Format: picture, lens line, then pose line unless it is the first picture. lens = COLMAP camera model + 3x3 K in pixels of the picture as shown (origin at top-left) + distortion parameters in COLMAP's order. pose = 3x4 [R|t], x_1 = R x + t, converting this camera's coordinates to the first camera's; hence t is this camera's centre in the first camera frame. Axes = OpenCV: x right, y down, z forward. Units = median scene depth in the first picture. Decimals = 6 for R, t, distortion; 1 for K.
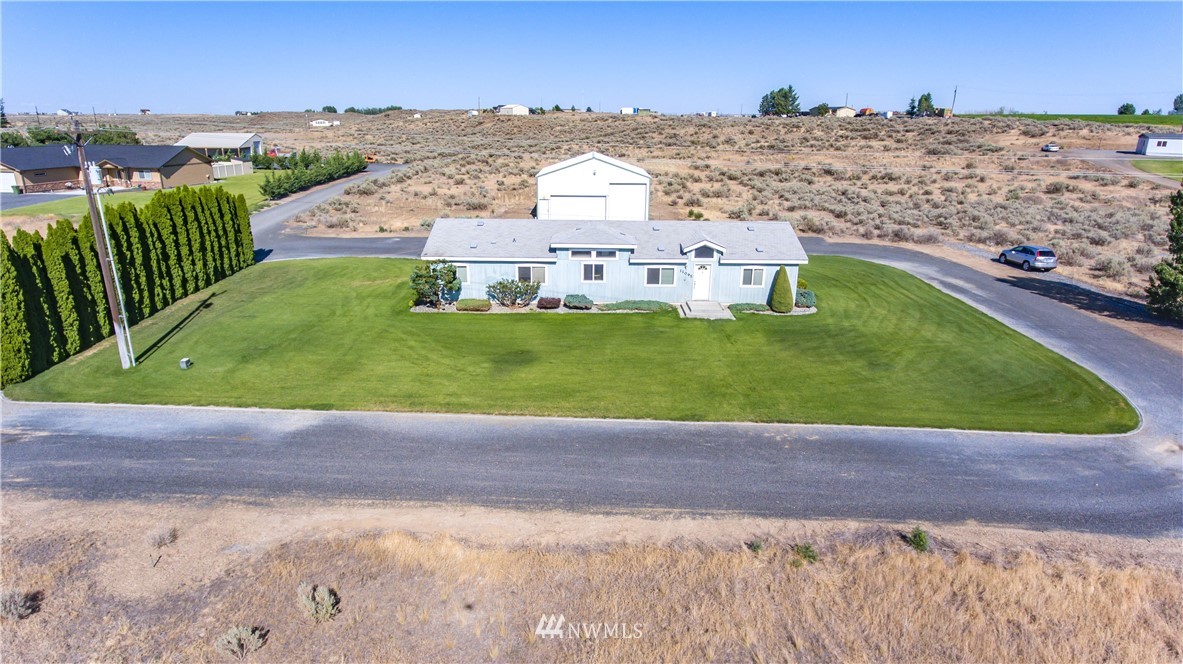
lens RADIAL K [[698.7, 0, 588.8], [0, 698.7, 334.6], [0, 0, 1]] dist [-0.000343, -0.000204]
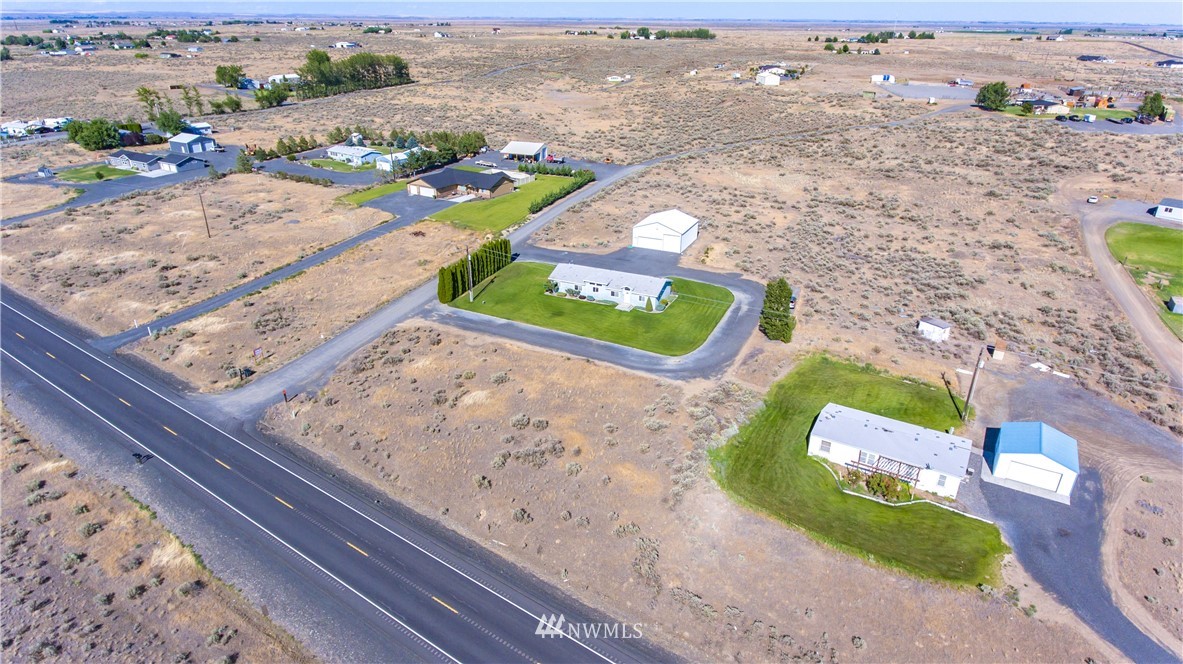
lens RADIAL K [[698.7, 0, 588.8], [0, 698.7, 334.6], [0, 0, 1]] dist [-0.000343, -0.000204]
pose [[0.910669, 0.169695, -0.376678, 1.232873], [-0.121846, 0.981513, 0.147597, -0.359379], [0.394761, -0.088516, 0.914510, -1.991989]]
